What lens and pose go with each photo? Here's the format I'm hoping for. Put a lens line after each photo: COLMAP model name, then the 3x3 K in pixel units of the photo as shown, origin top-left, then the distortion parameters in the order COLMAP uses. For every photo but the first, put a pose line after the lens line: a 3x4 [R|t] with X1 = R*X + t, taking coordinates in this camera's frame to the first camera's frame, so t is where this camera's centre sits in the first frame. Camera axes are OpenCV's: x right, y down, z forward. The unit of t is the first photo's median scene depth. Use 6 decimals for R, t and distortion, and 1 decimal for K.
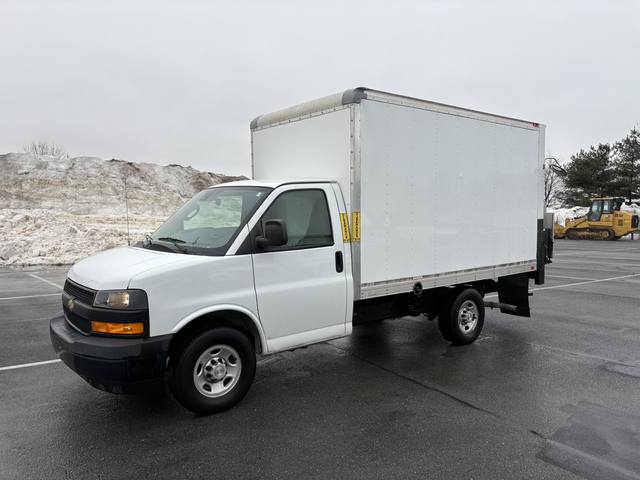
lens RADIAL K [[482.7, 0, 322.0], [0, 482.7, 239.0], [0, 0, 1]] dist [0.034996, -0.009704]
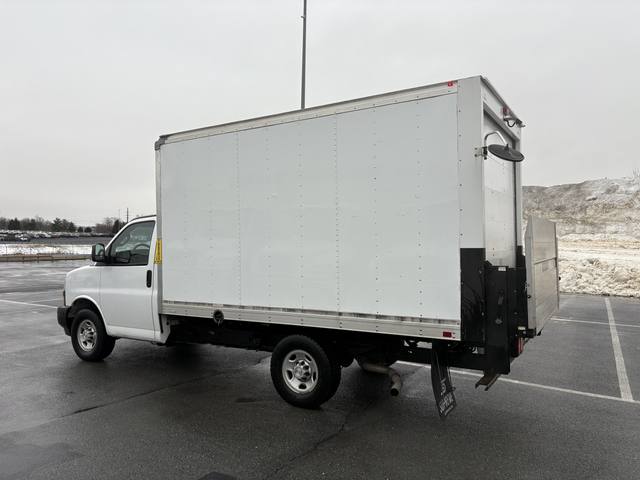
lens RADIAL K [[482.7, 0, 322.0], [0, 482.7, 239.0], [0, 0, 1]] dist [0.034996, -0.009704]
pose [[0.337505, -0.003637, -0.941317, 1.346685], [-0.043256, 0.998876, -0.019369, -0.049934], [0.940329, 0.047255, 0.336968, 0.976042]]
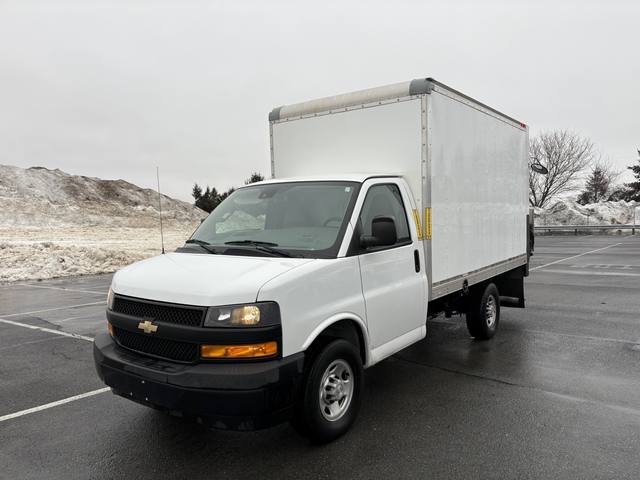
lens RADIAL K [[482.7, 0, 322.0], [0, 482.7, 239.0], [0, 0, 1]] dist [0.034996, -0.009704]
pose [[0.968413, -0.032273, 0.247253, -0.369571], [0.034565, 0.999390, -0.004935, 0.002776], [-0.246943, 0.013325, 0.968938, 0.129272]]
